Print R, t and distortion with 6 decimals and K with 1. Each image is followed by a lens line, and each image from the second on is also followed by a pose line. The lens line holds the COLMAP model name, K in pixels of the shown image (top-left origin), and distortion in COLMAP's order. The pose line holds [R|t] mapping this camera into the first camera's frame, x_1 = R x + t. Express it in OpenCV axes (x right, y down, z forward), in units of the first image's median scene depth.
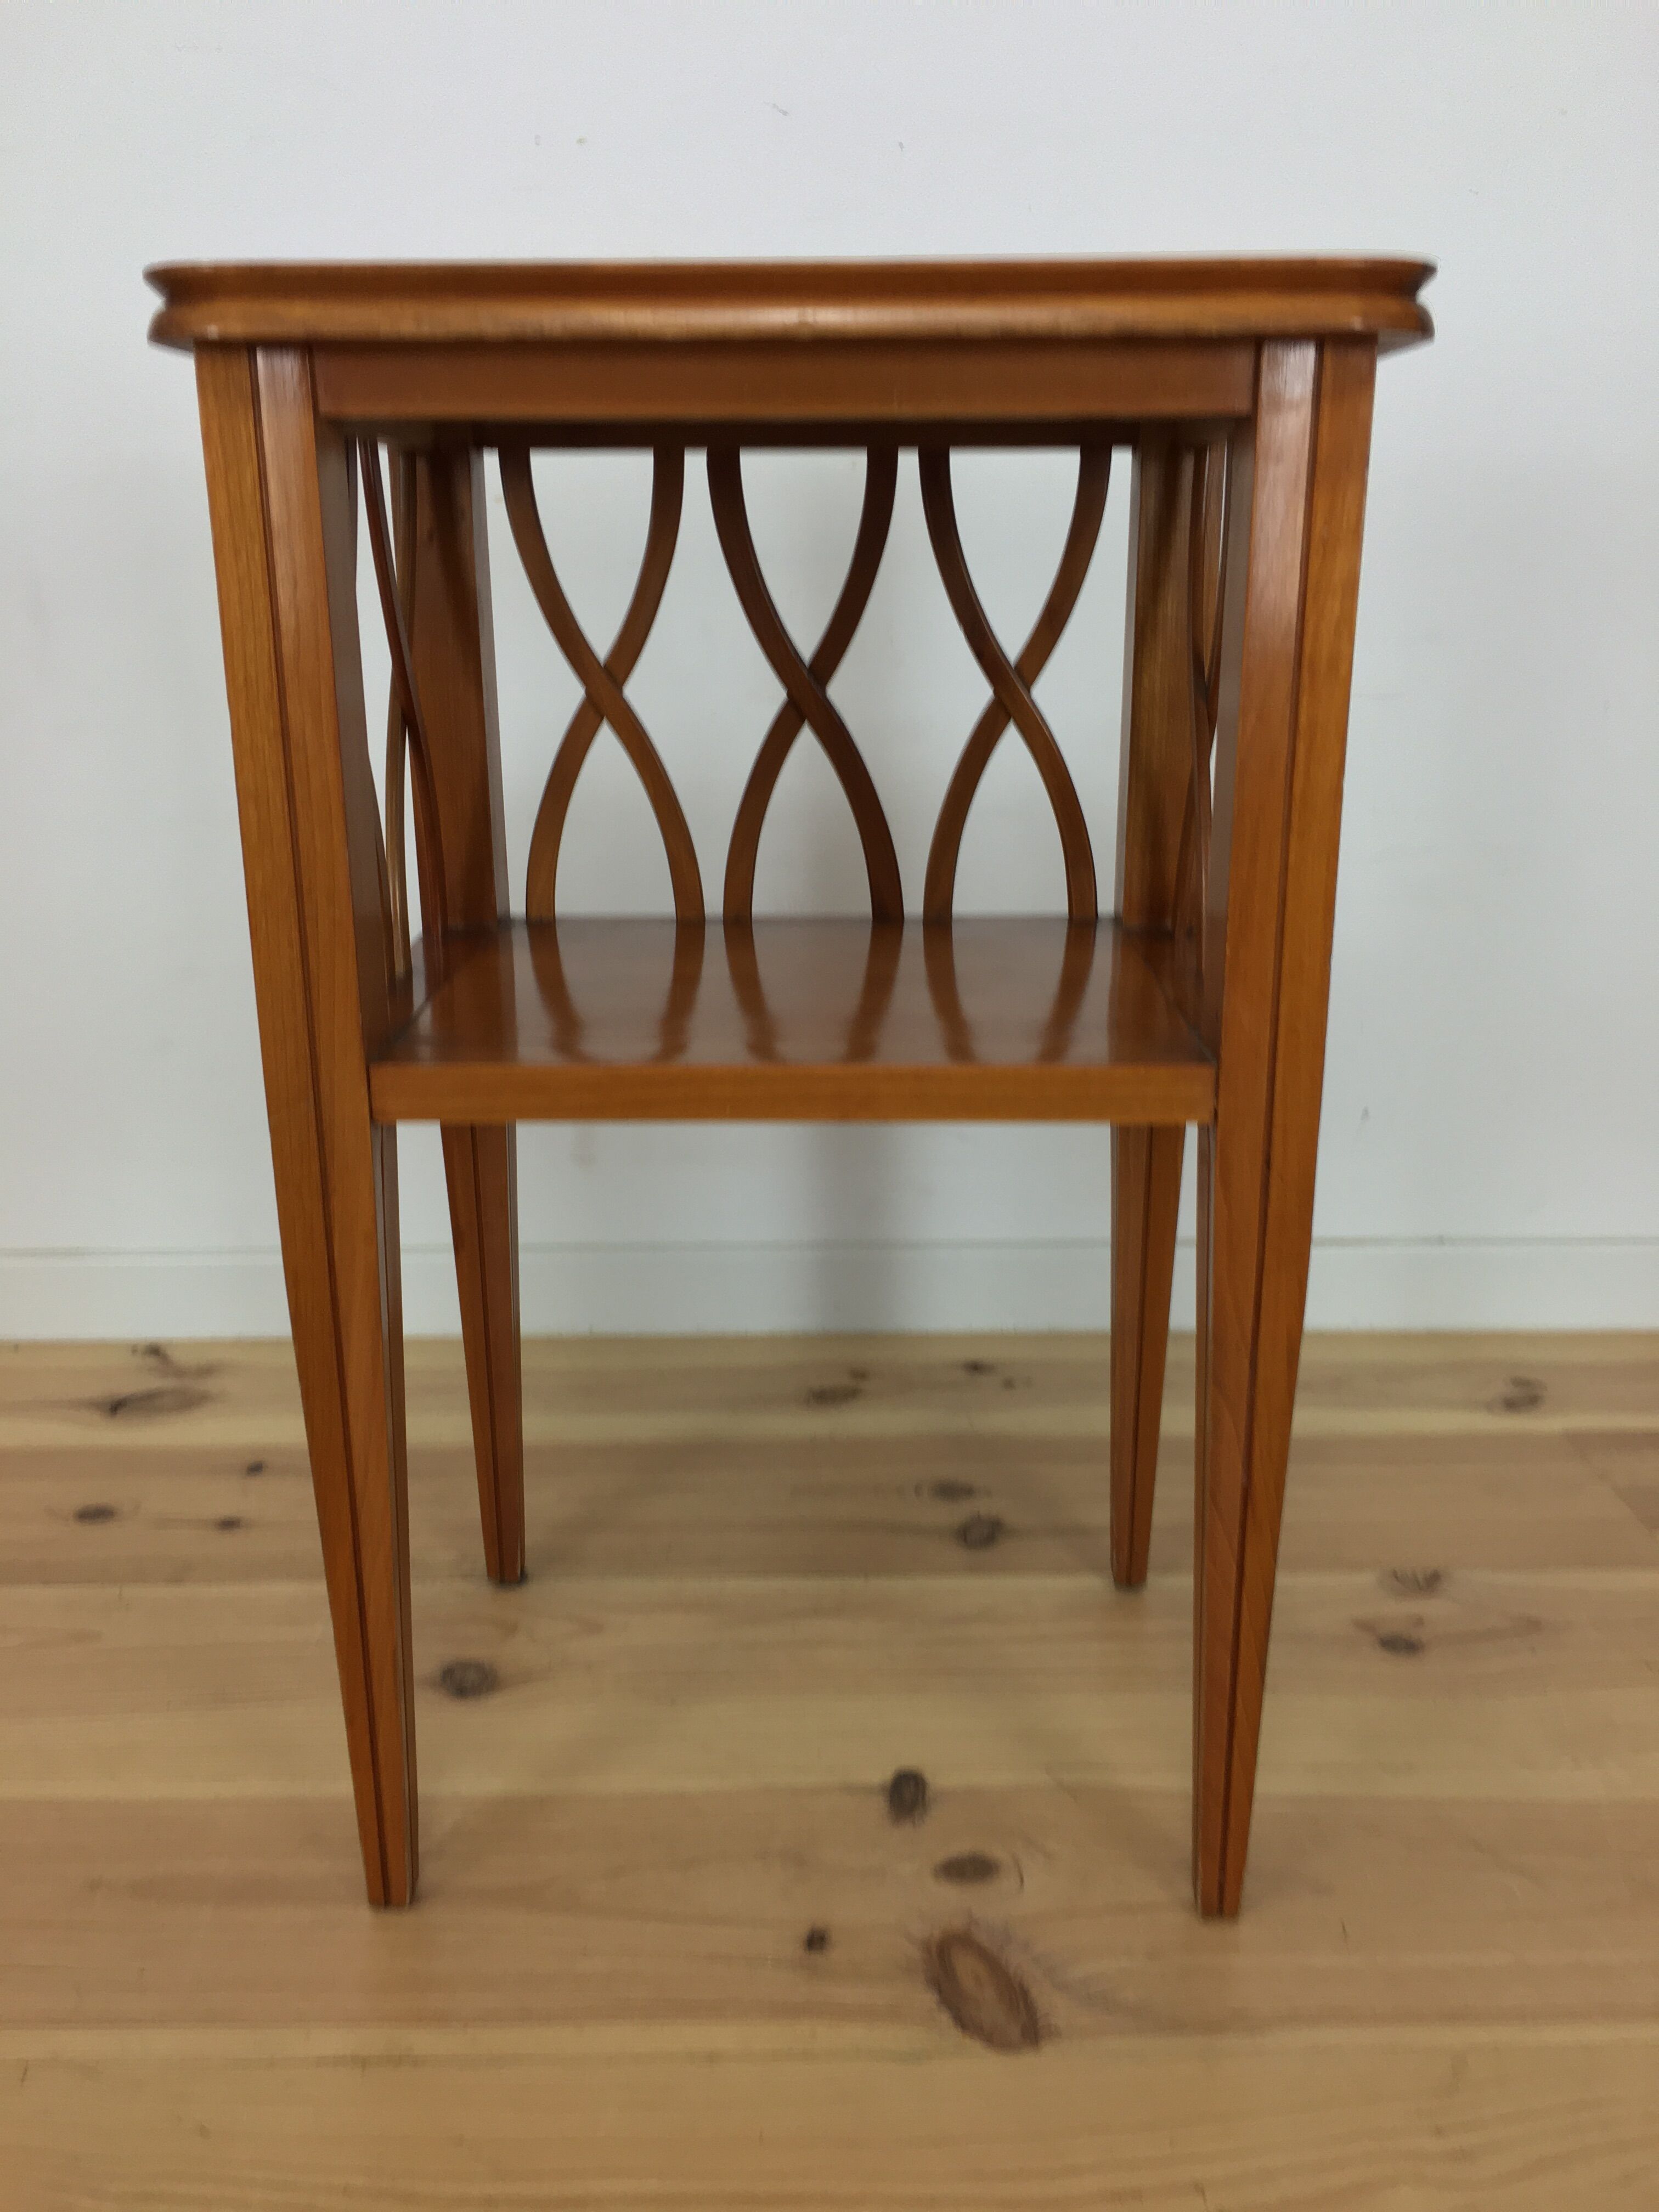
lens RADIAL K [[1871.9, 0, 825.1], [0, 1871.9, 1120.0], [0, 0, 1]] dist [0.072262, -0.114255]
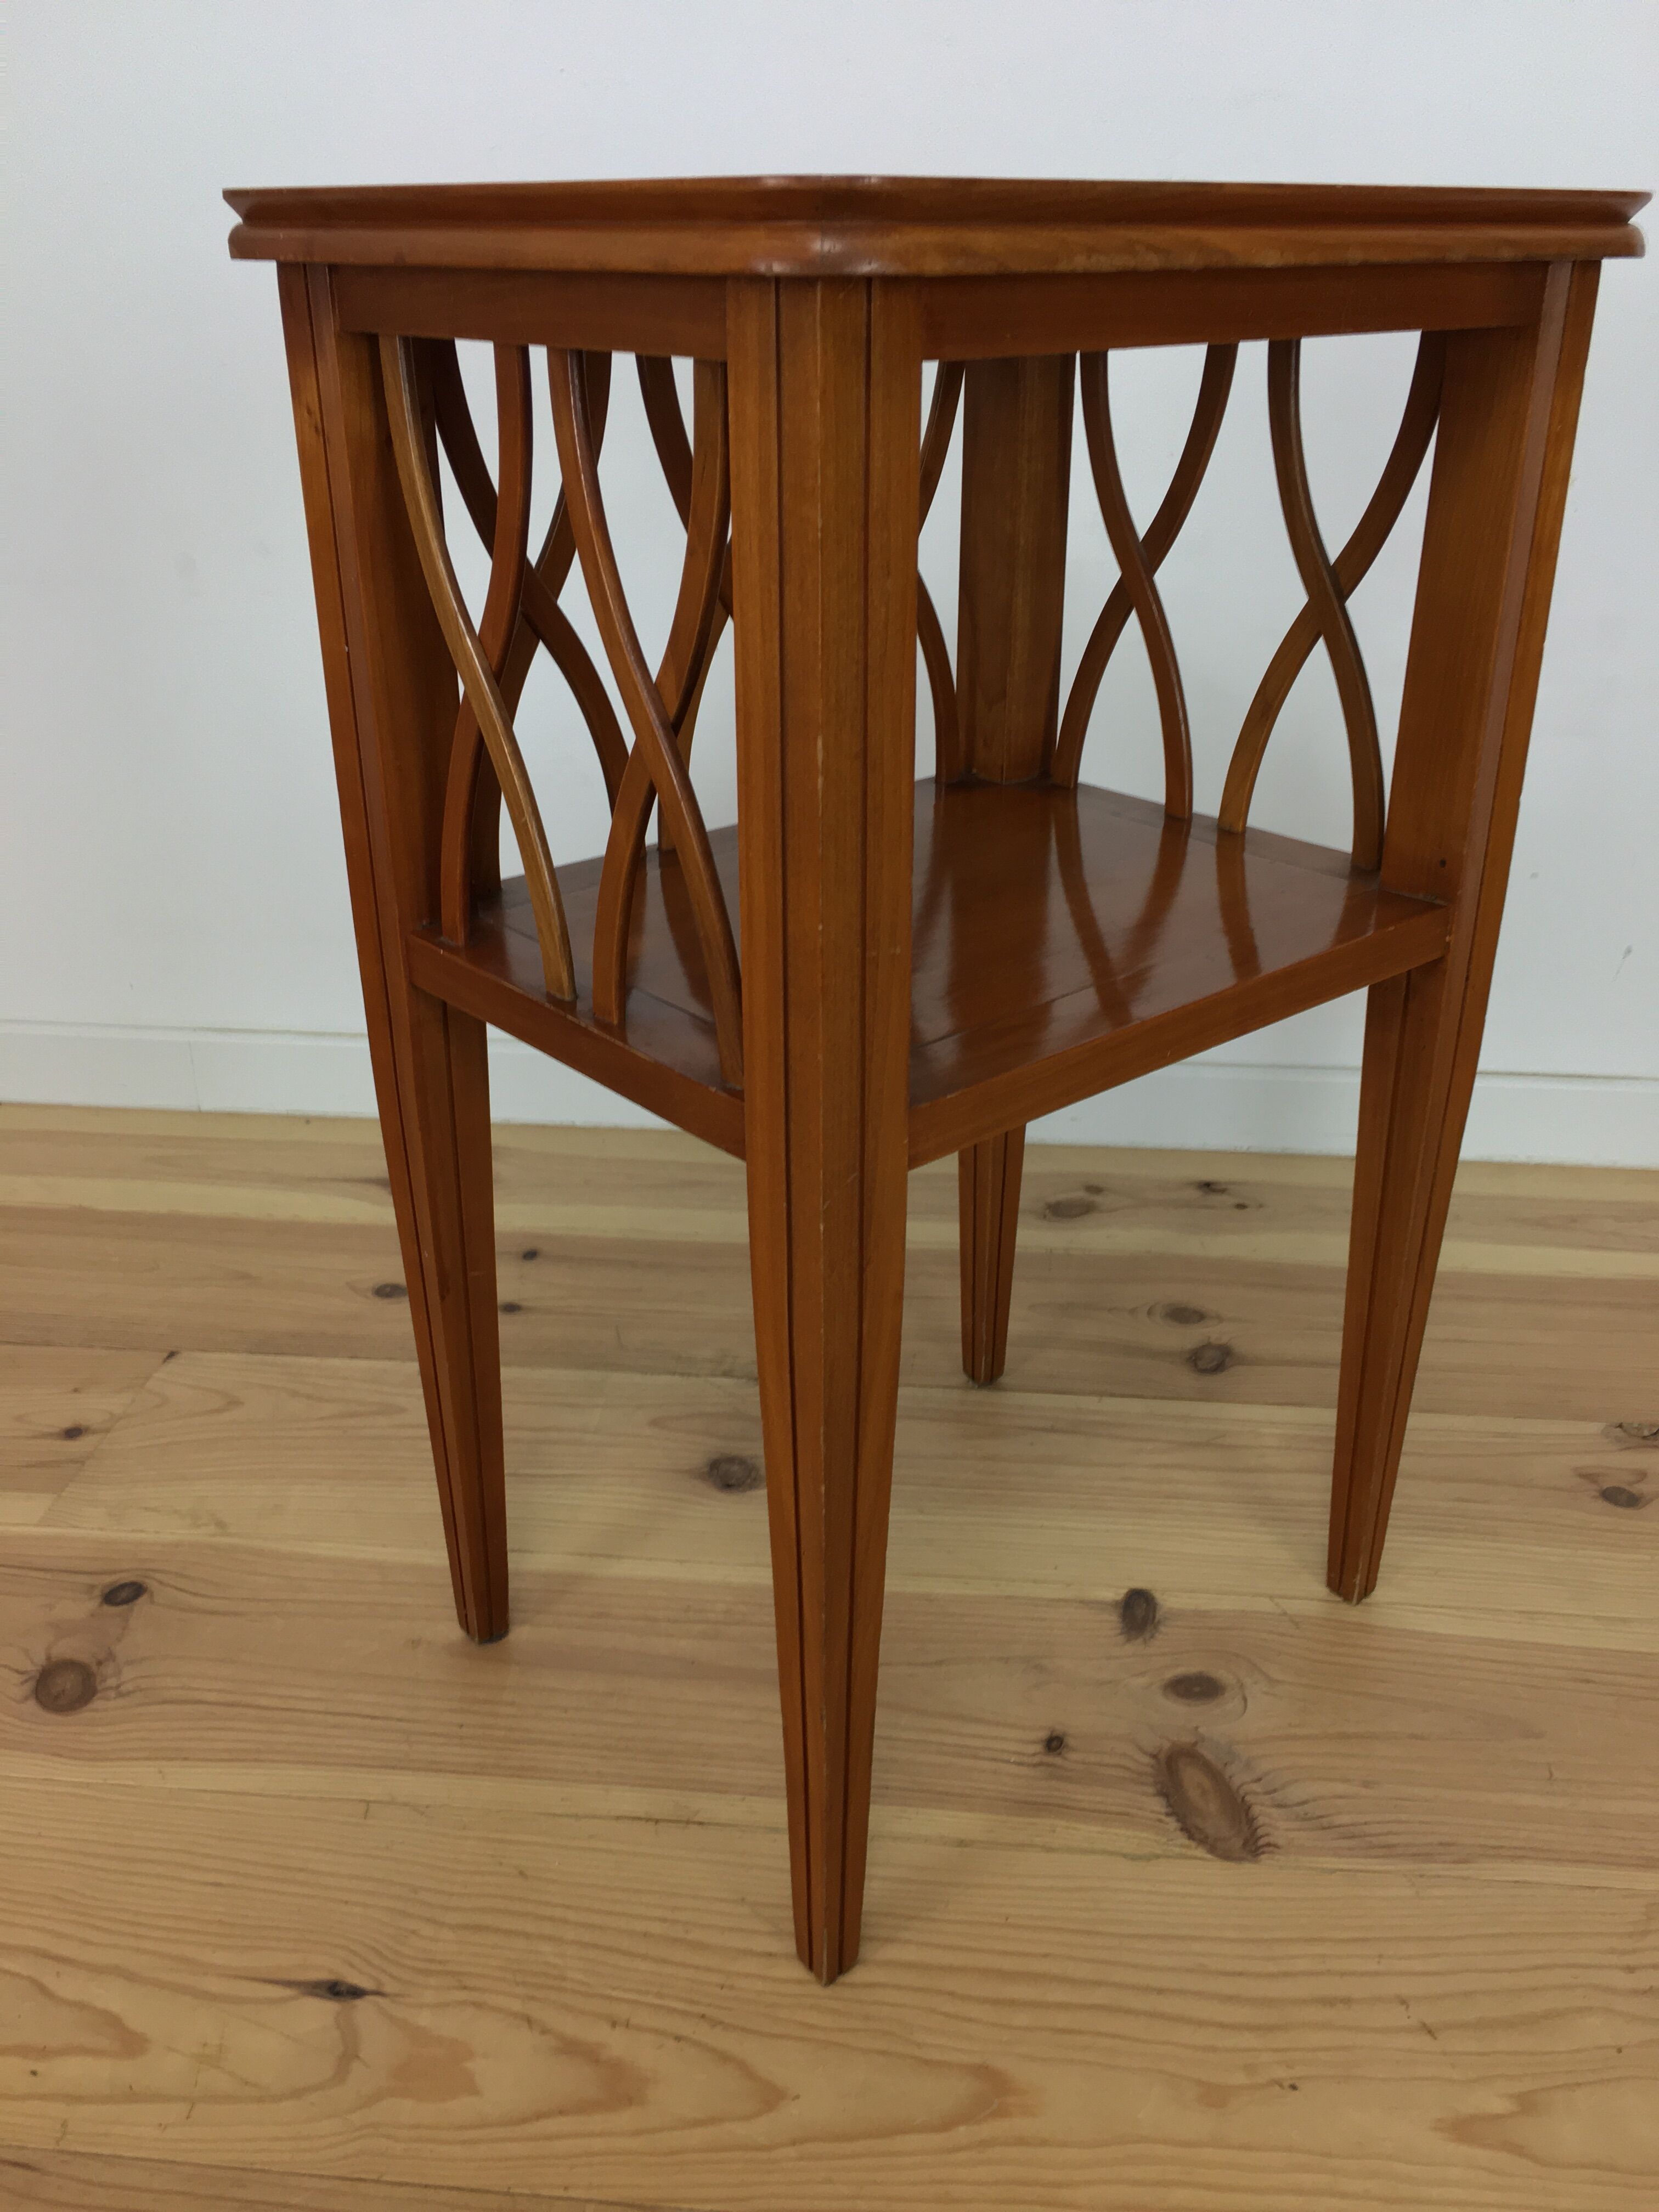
lens RADIAL K [[1871.9, 0, 838.7], [0, 1871.9, 1124.4], [0, 0, 1]] dist [0.072262, -0.114255]
pose [[0.994575, 0.048901, -0.091811, -0.042479], [-0.034295, 0.987411, 0.154413, -0.079686], [0.098206, -0.150426, 0.983731, -0.036414]]
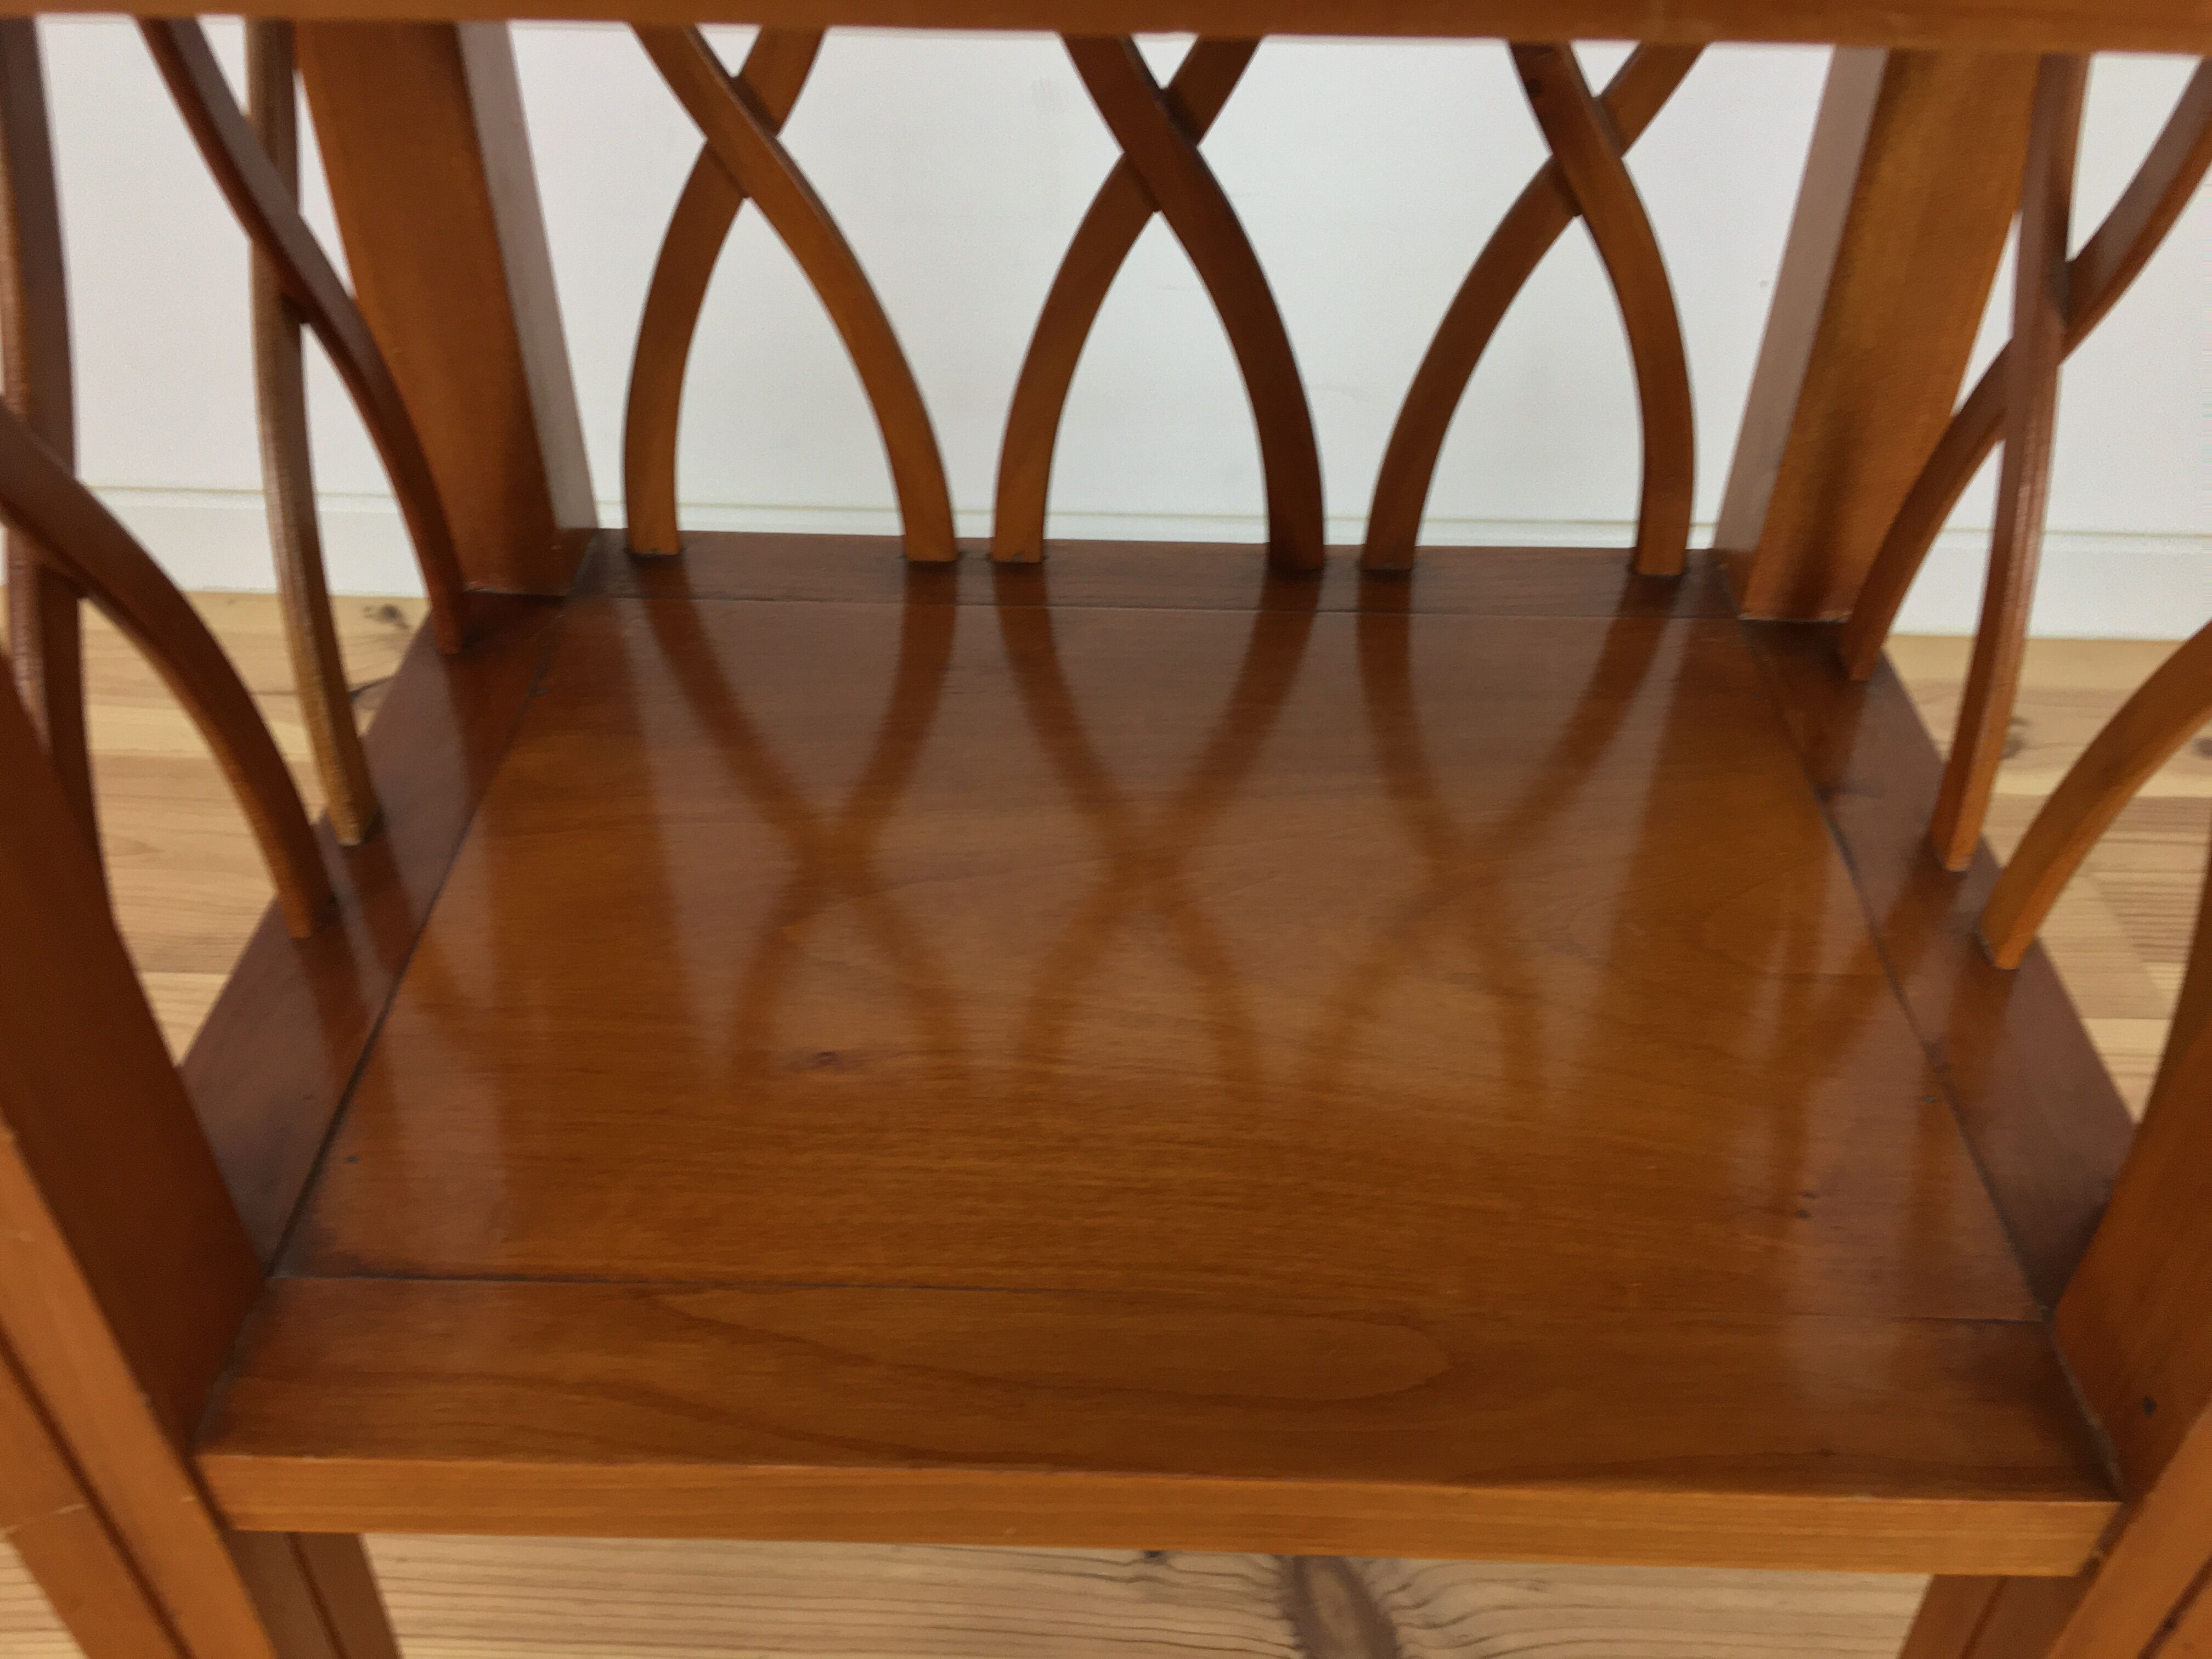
lens RADIAL K [[1871.9, 0, 1092.6], [0, 1871.9, 793.2], [0, 0, 1]] dist [0.072262, -0.114255]
pose [[0.999117, 0.035854, -0.021901, -0.025534], [-0.024779, 0.923842, 0.381971, -0.208749], [0.033928, -0.381091, 0.923915, 0.282932]]
